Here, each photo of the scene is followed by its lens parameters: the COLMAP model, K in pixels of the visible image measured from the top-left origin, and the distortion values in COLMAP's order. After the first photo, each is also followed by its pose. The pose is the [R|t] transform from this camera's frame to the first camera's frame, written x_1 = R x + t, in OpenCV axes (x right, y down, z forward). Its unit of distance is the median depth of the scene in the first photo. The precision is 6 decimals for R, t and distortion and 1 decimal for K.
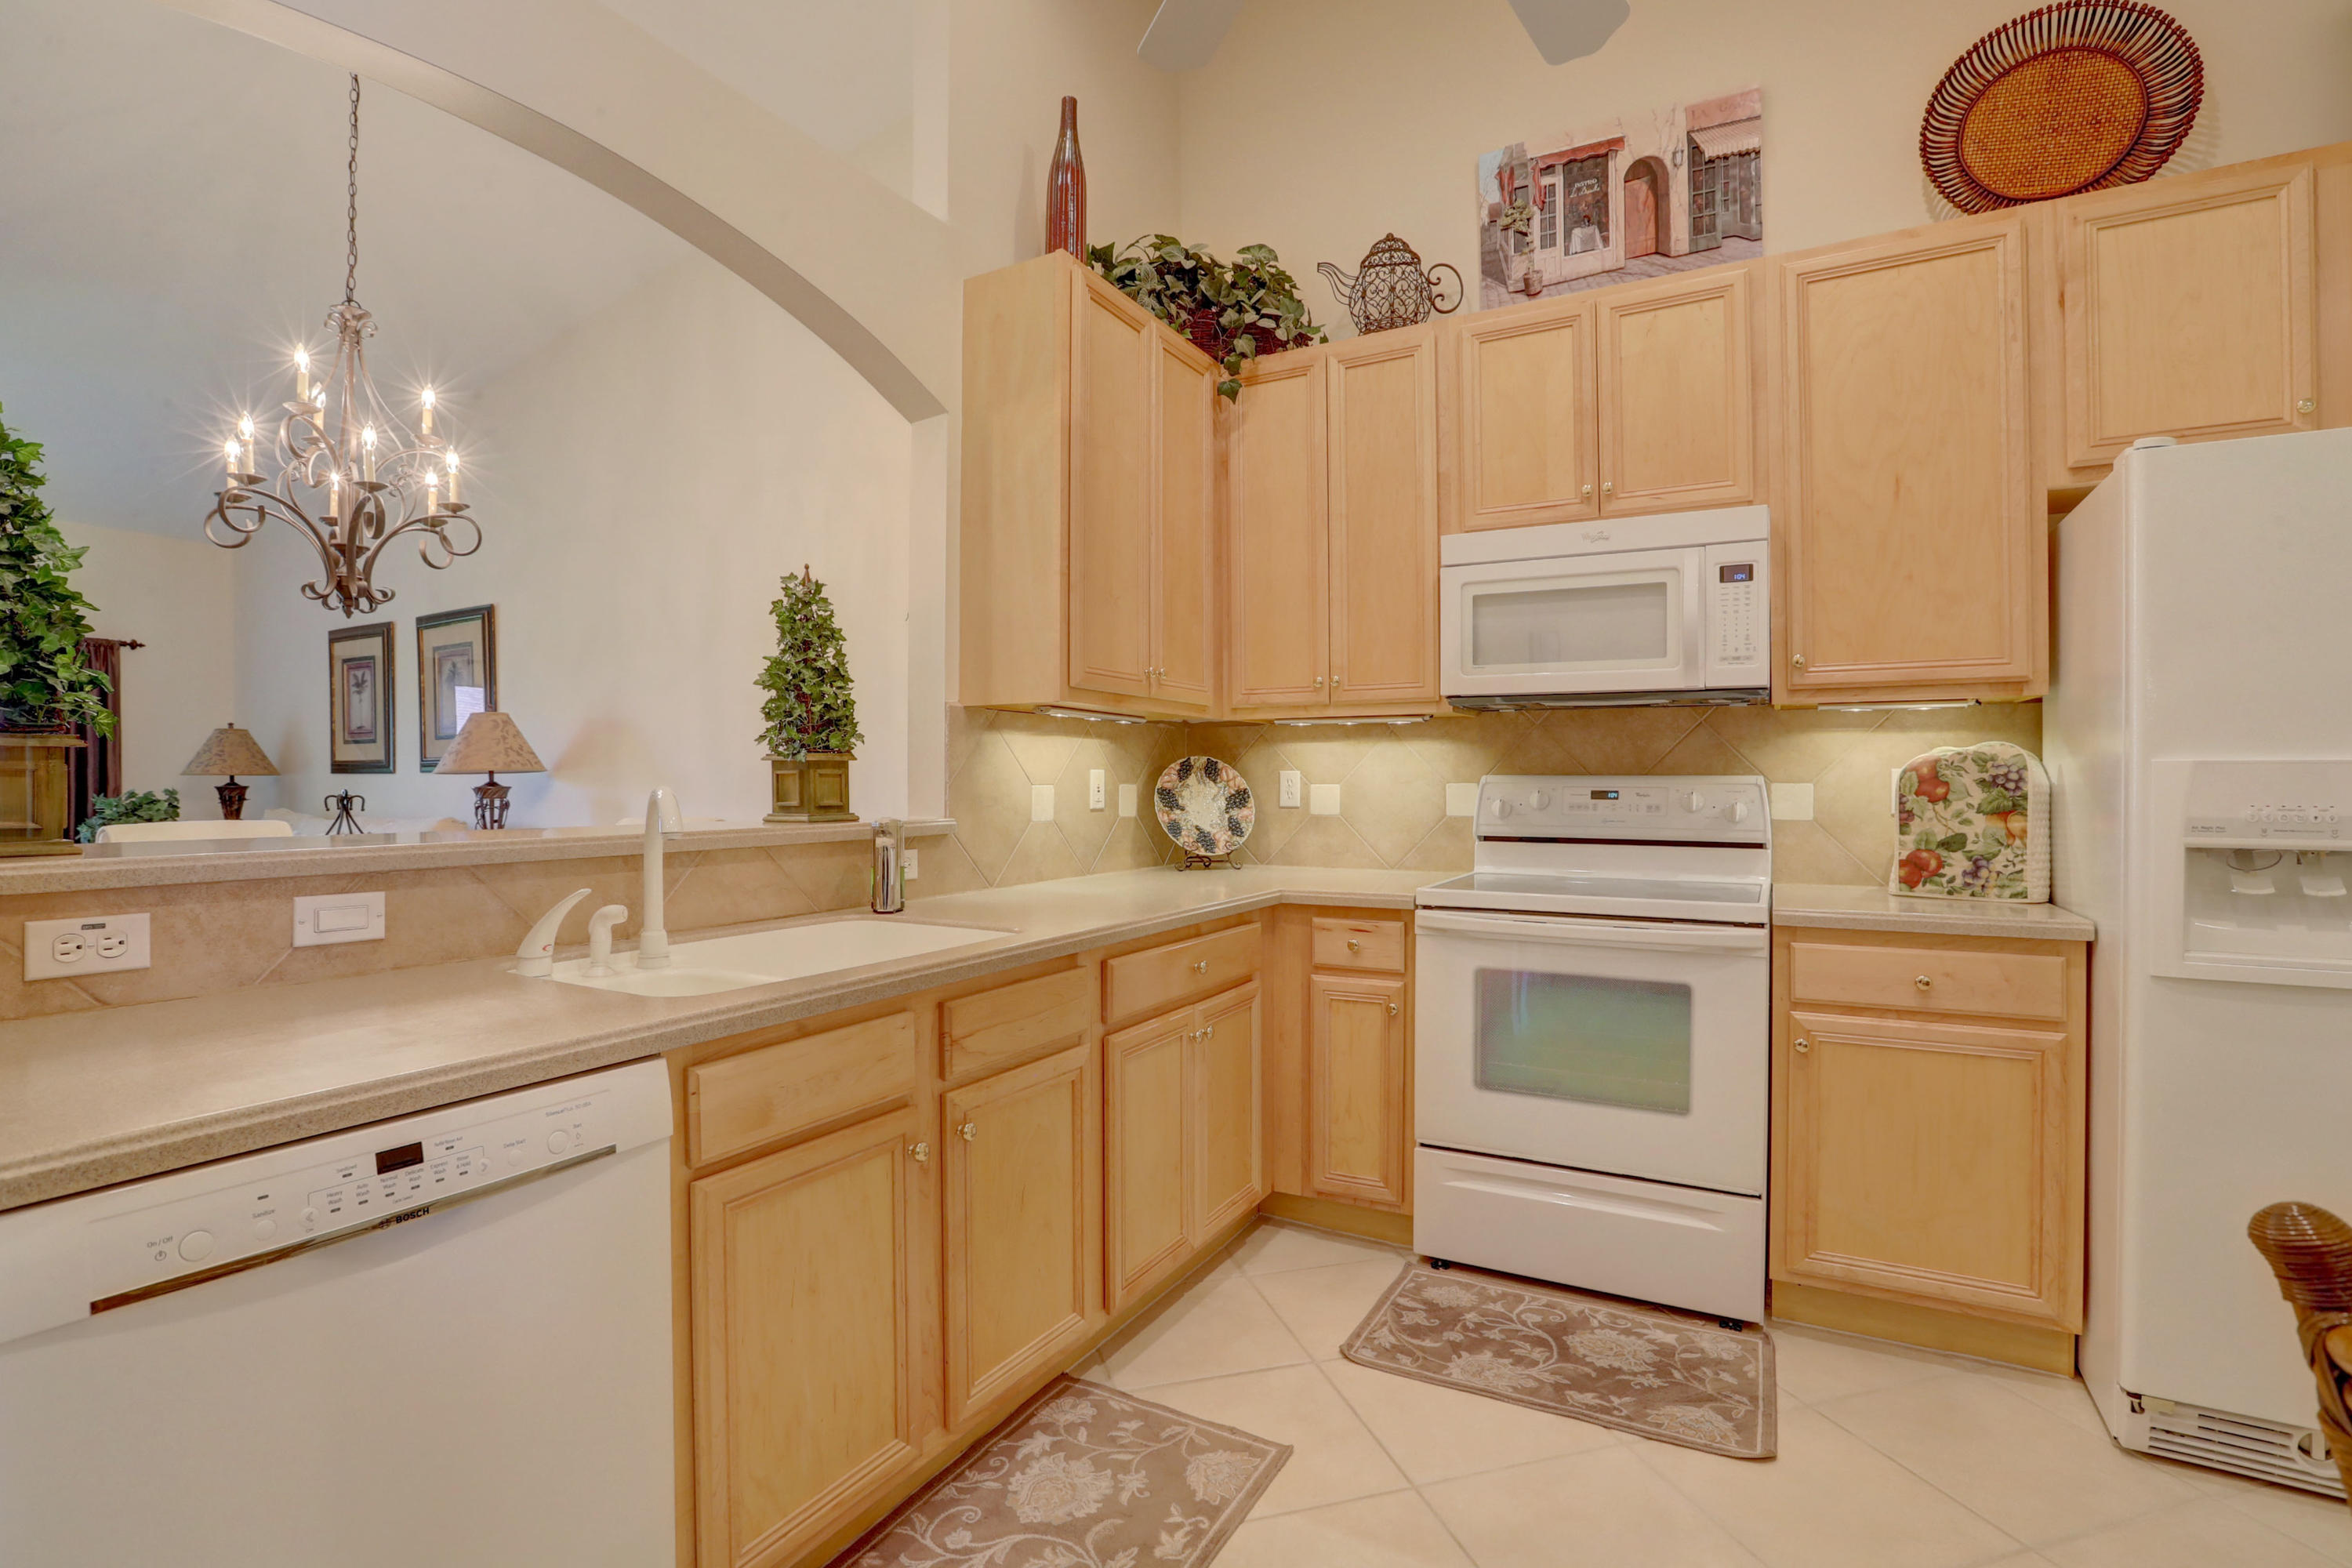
lens RADIAL K [[1091.8, 0, 1173.8], [0, 1091.8, 786.6], [0, 0, 1]] dist [-0.051353, 0.016113]
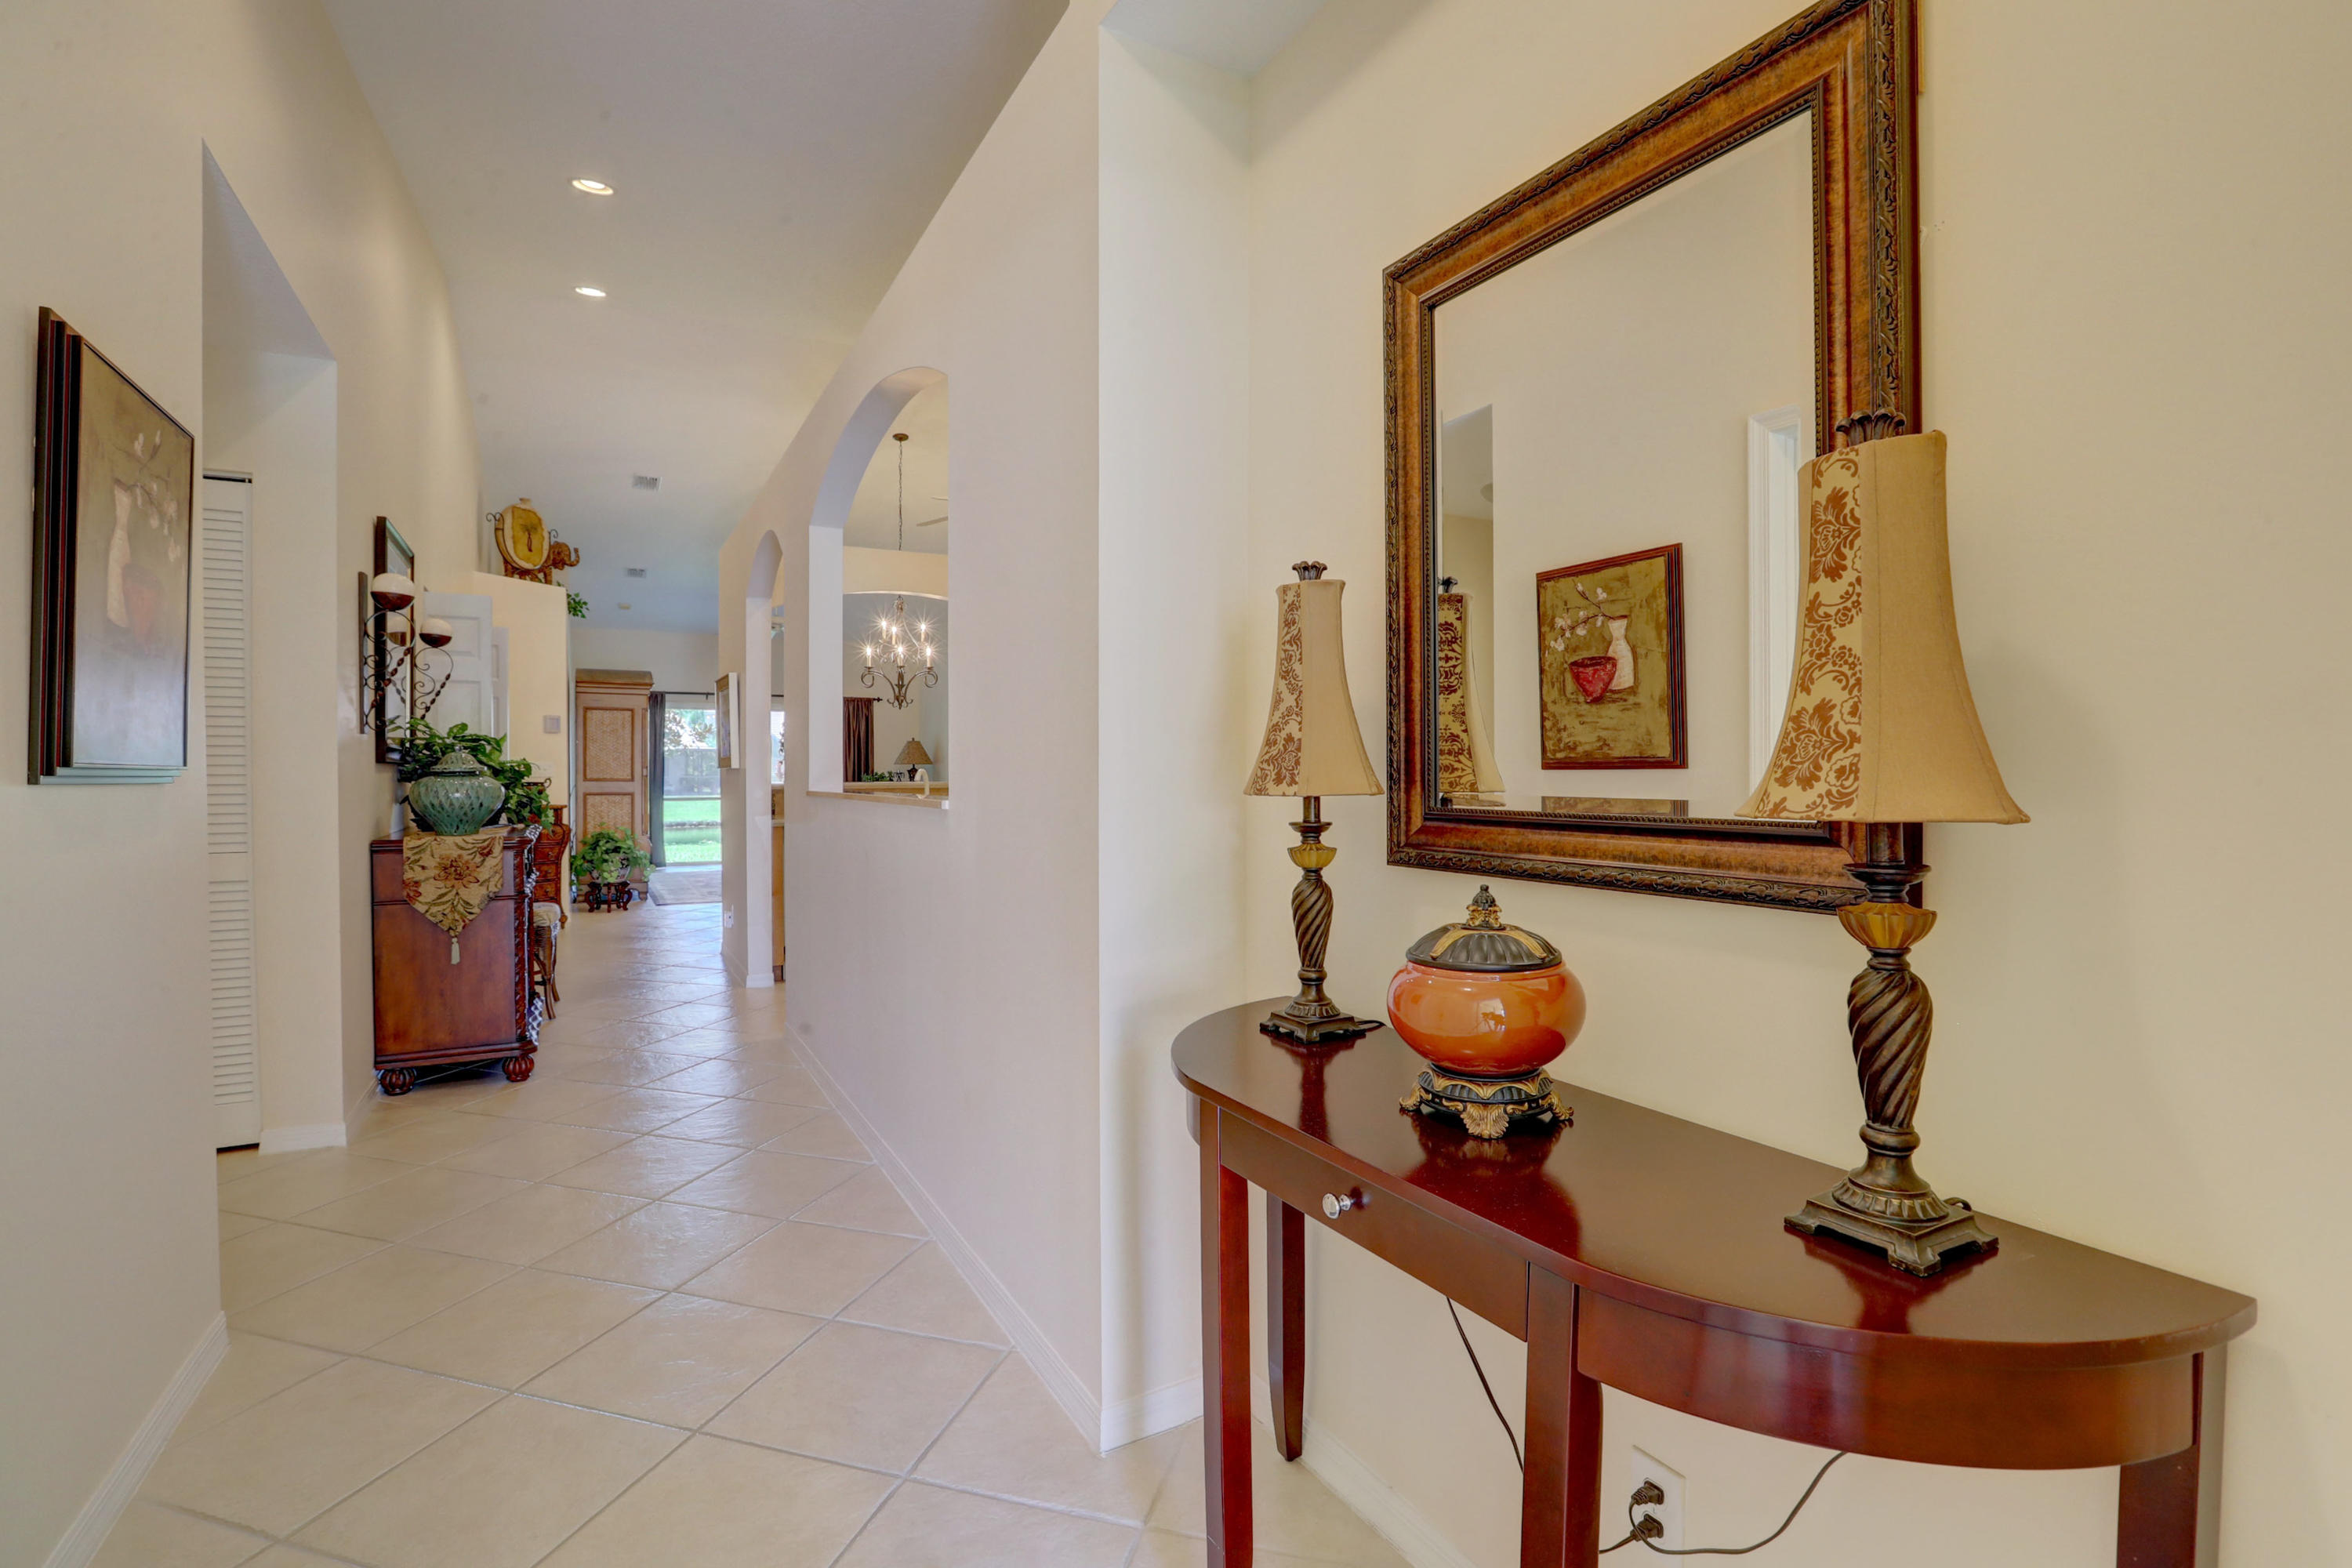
lens RADIAL K [[1126.4, 0, 1169.7], [0, 1126.4, 781.3], [0, 0, 1]] dist [-0.028263, -0.000021]
pose [[0.840406, 0.006952, -0.541913, 1.662846], [-0.002546, 0.999957, 0.008880, 0.004623], [0.541952, -0.006083, 0.840388, -1.292211]]
